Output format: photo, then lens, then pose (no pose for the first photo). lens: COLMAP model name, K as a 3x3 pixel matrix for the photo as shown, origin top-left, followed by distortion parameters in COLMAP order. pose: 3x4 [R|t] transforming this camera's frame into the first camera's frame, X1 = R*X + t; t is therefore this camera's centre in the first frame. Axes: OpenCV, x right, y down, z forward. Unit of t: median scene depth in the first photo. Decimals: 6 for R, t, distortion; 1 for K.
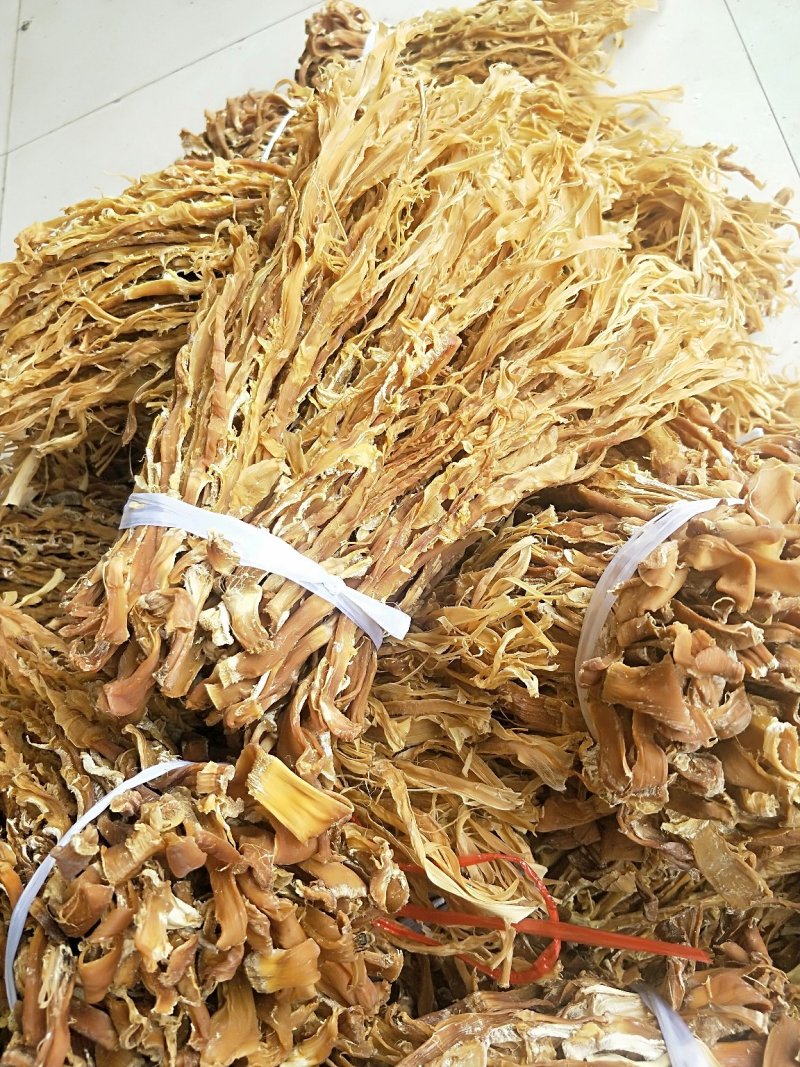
lens RADIAL K [[907.2, 0, 403.4], [0, 907.2, 556.5], [0, 0, 1]] dist [0.040150, -0.008441]
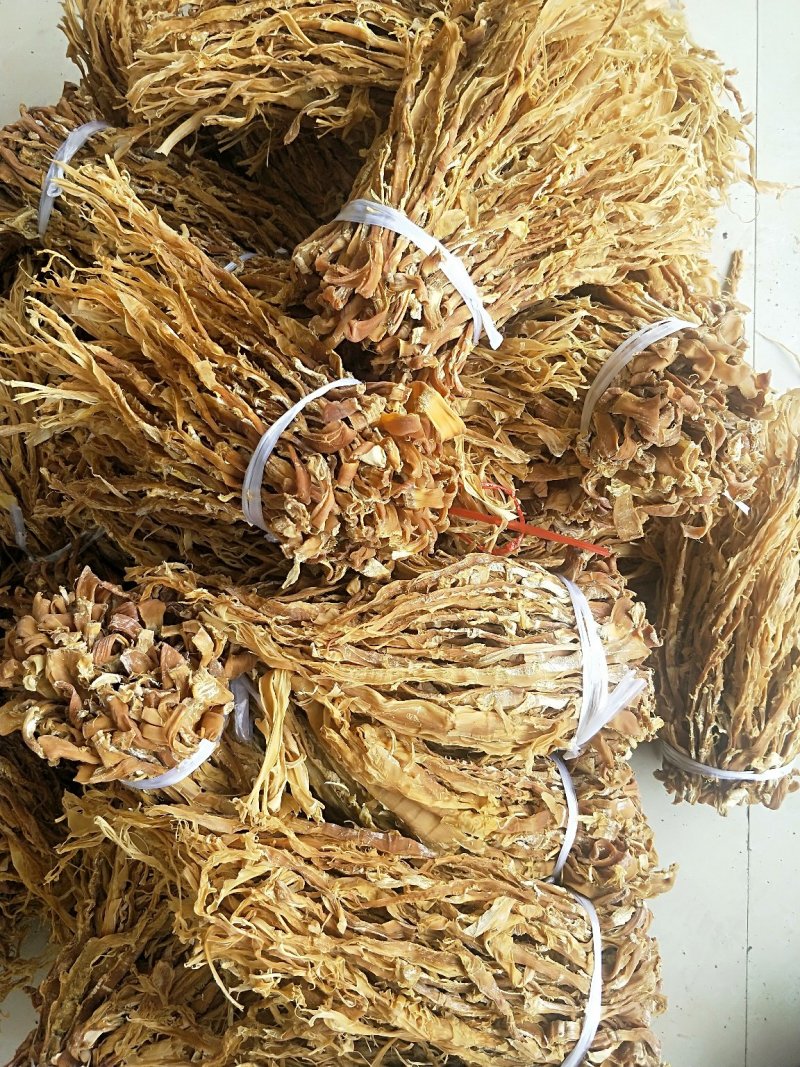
lens RADIAL K [[907.2, 0, 403.4], [0, 907.2, 556.5], [0, 0, 1]] dist [0.040150, -0.008441]
pose [[0.922745, 0.227910, 0.310803, -0.581674], [-0.297753, 0.933584, 0.199410, 0.164349], [-0.244713, -0.276547, 0.929321, -0.594095]]
